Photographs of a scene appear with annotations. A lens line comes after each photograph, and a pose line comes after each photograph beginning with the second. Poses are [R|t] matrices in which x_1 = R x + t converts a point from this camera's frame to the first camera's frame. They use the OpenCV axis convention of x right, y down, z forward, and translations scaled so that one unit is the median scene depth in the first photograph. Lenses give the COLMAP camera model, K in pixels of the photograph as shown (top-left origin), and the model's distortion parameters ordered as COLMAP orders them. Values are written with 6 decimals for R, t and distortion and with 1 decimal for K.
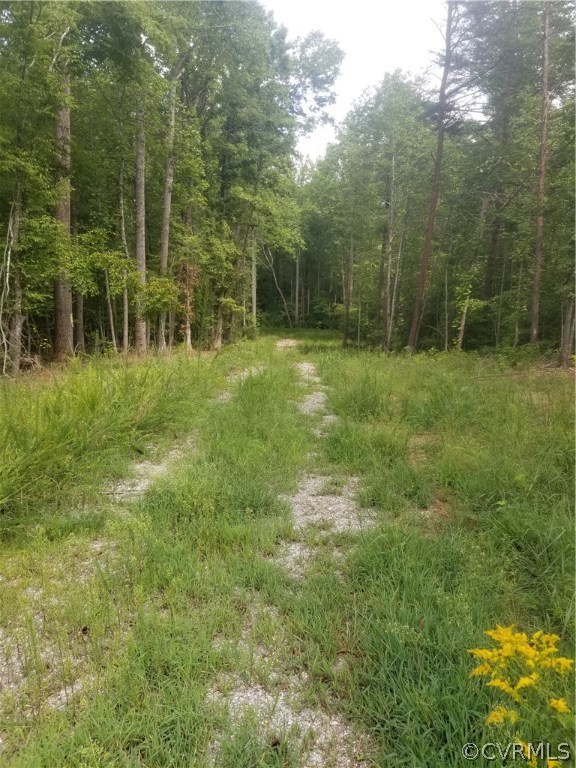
lens RADIAL K [[572.6, 0, 309.6], [0, 572.6, 377.9], [0, 0, 1]] dist [0.044661, -0.105617]
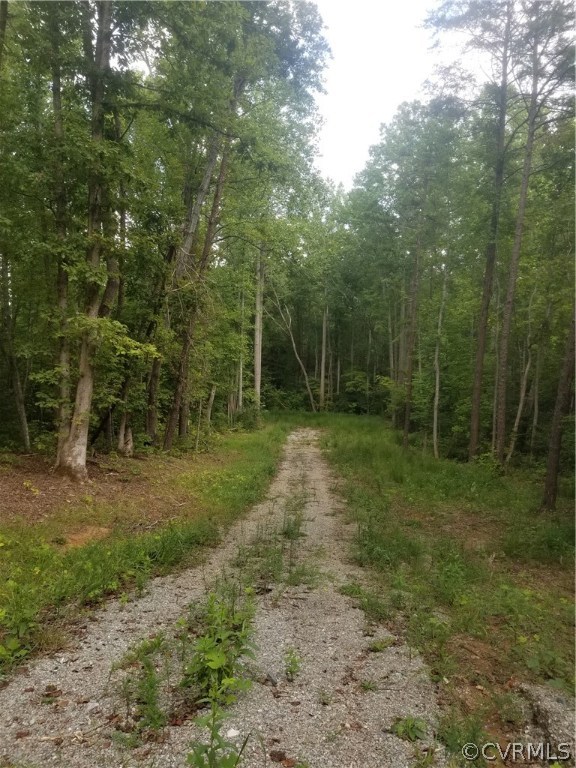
lens RADIAL K [[572.6, 0, 309.6], [0, 572.6, 377.9], [0, 0, 1]] dist [0.044661, -0.105617]
pose [[0.998758, 0.009725, -0.048864, -0.002989], [-0.016824, 0.988986, -0.147047, -0.023729], [0.046896, 0.147686, 0.987922, 0.287283]]
